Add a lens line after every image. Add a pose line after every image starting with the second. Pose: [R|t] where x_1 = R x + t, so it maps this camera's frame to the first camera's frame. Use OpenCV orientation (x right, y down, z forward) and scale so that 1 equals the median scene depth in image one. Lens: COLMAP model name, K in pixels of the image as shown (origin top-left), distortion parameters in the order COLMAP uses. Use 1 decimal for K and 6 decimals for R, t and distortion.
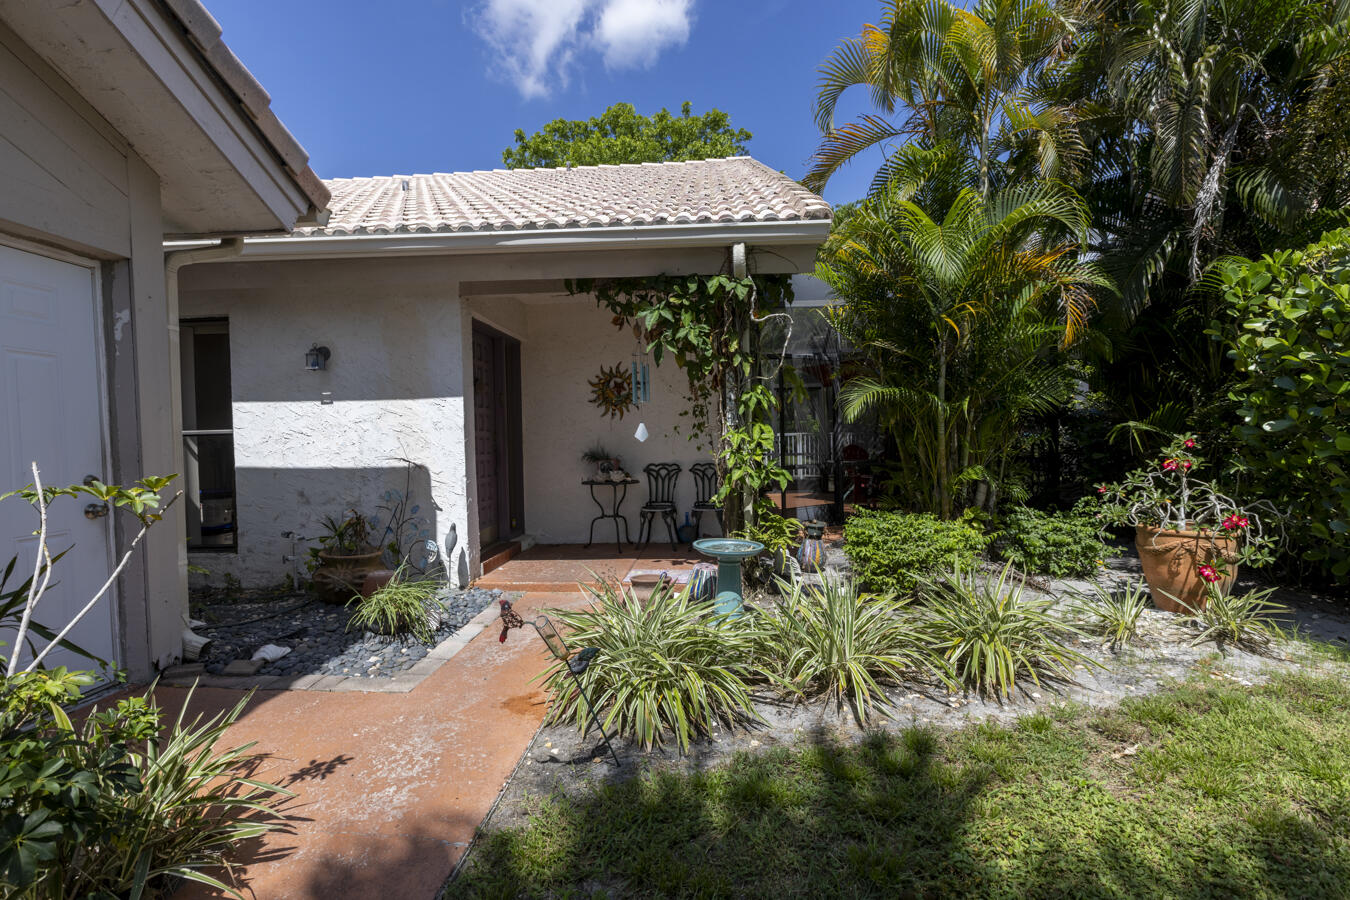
lens RADIAL K [[597.5, 0, 676.6], [0, 597.5, 444.9], [0, 0, 1]] dist [0.002602, -0.000937]
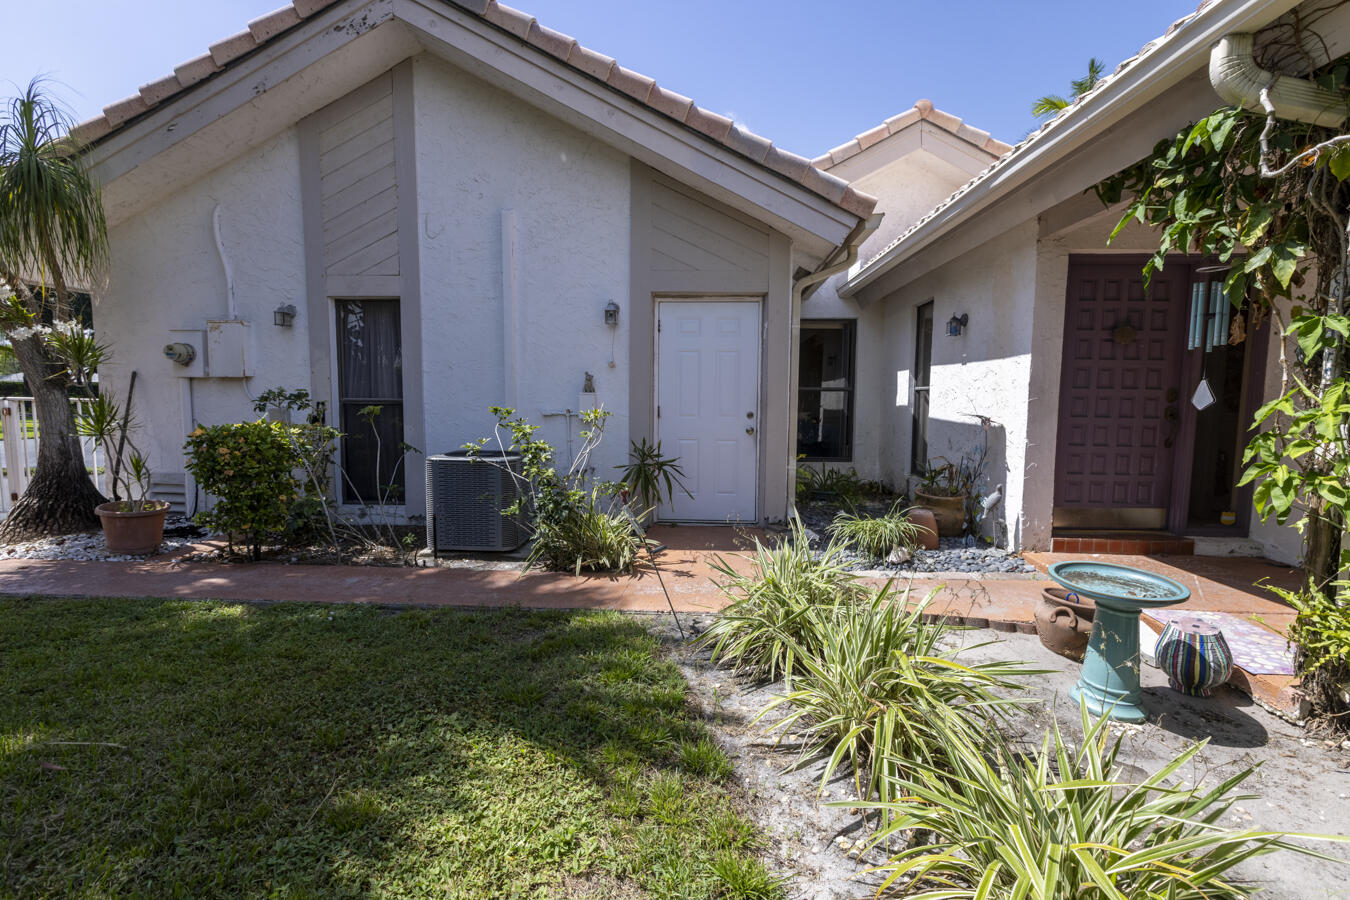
lens RADIAL K [[597.5, 0, 676.6], [0, 597.5, 444.9], [0, 0, 1]] dist [0.002602, -0.000937]
pose [[0.006959, 0.105247, -0.994422, 0.586208], [-0.020952, 0.994243, 0.105082, -0.025508], [0.999756, 0.020104, 0.009124, 0.461634]]
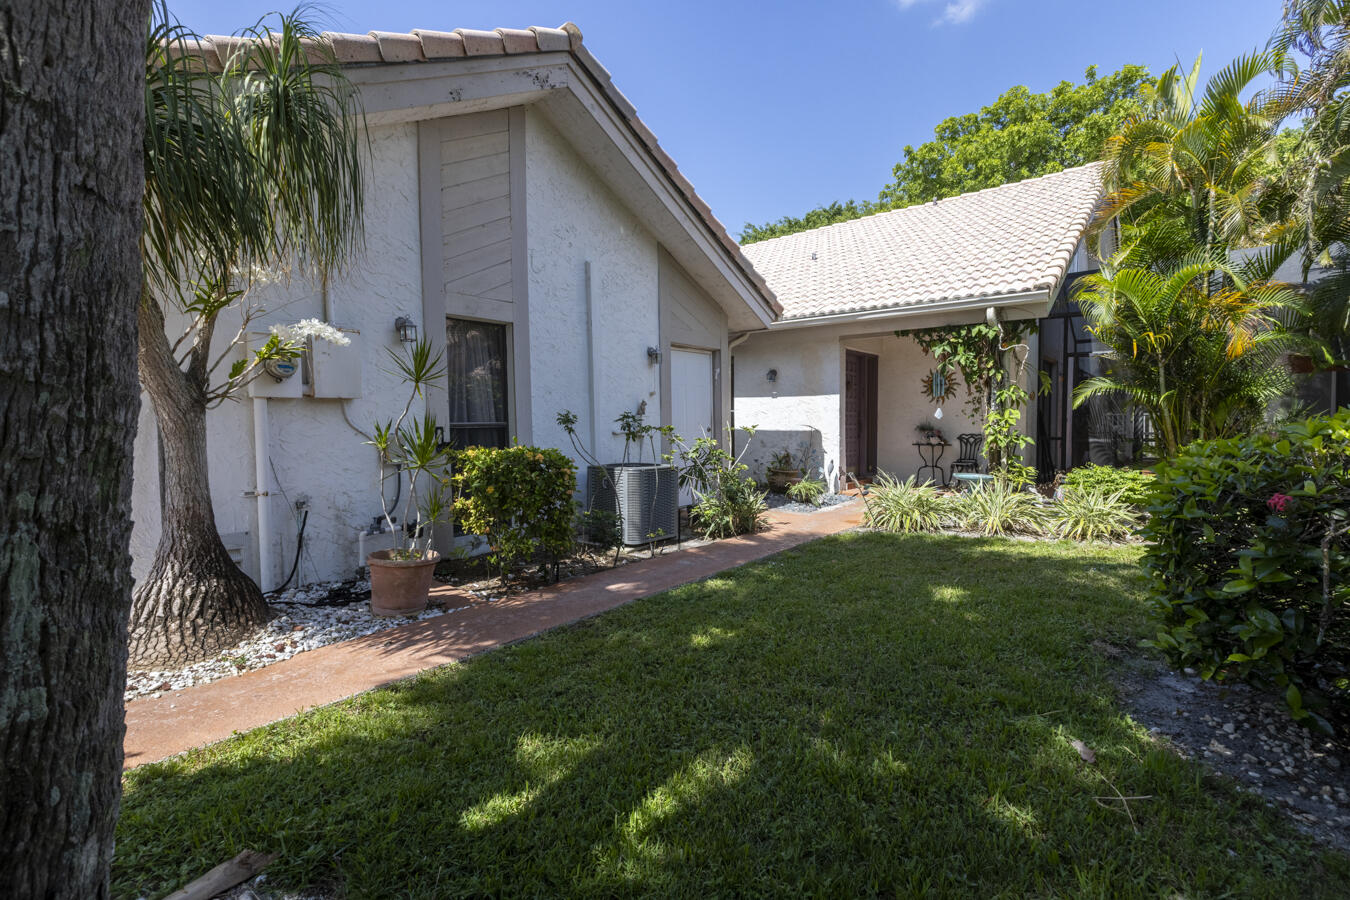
lens RADIAL K [[602.4, 0, 675.0], [0, 602.4, 450.0], [0, 0, 1]] dist [0.002733, -0.000173]
pose [[0.803016, 0.045172, -0.594243, 0.383757], [-0.017268, 0.998468, 0.052564, 0.006346], [0.595708, -0.031949, 0.802566, -0.887540]]
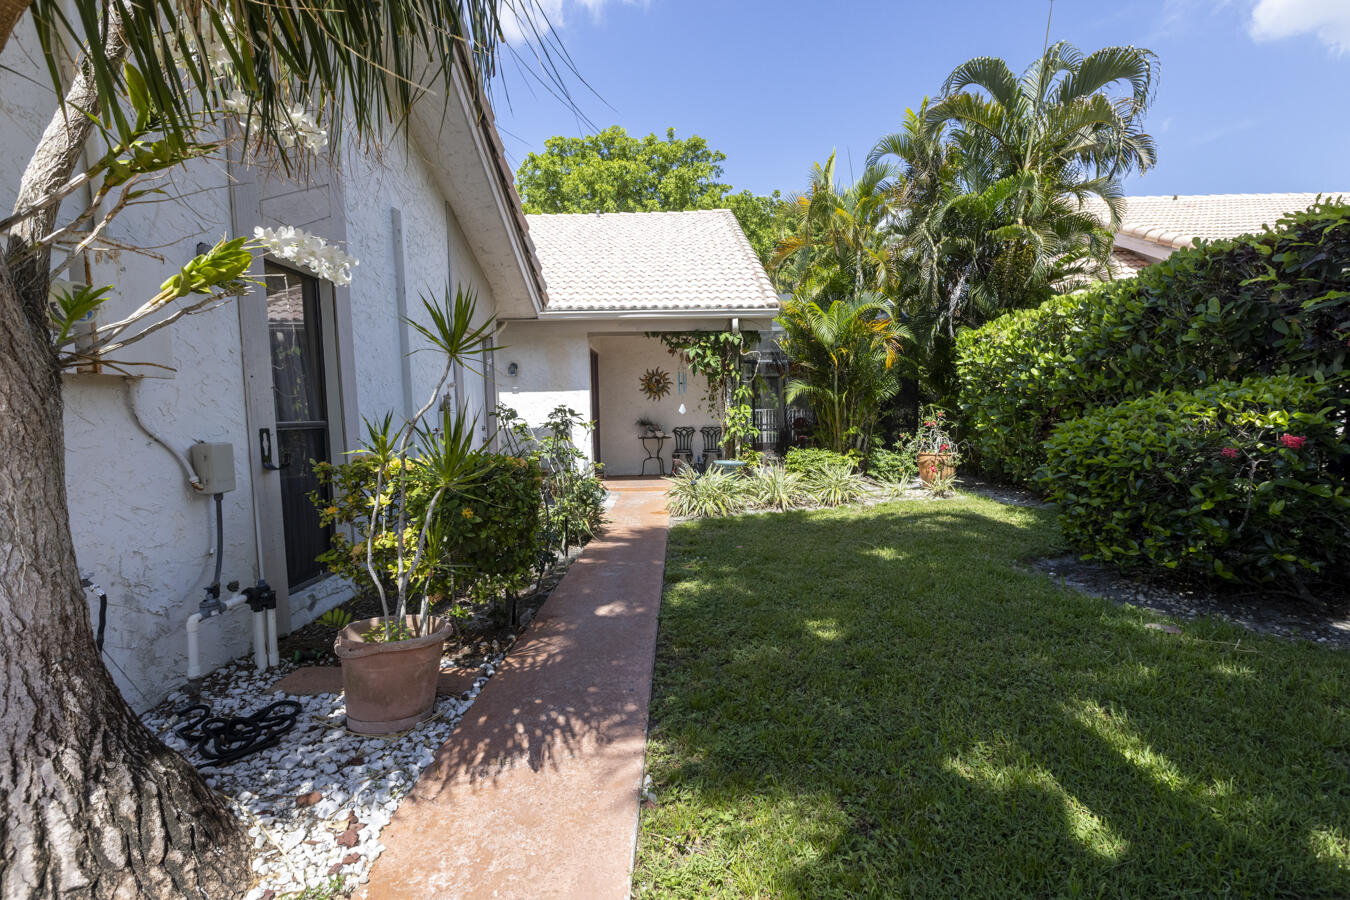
lens RADIAL K [[602.4, 0, 675.0], [0, 602.4, 450.0], [0, 0, 1]] dist [0.002733, -0.000173]
pose [[0.998477, -0.002360, 0.055121, -0.197098], [-0.000194, 0.998928, 0.046286, 0.022292], [-0.055171, -0.046226, 0.997406, -0.977545]]
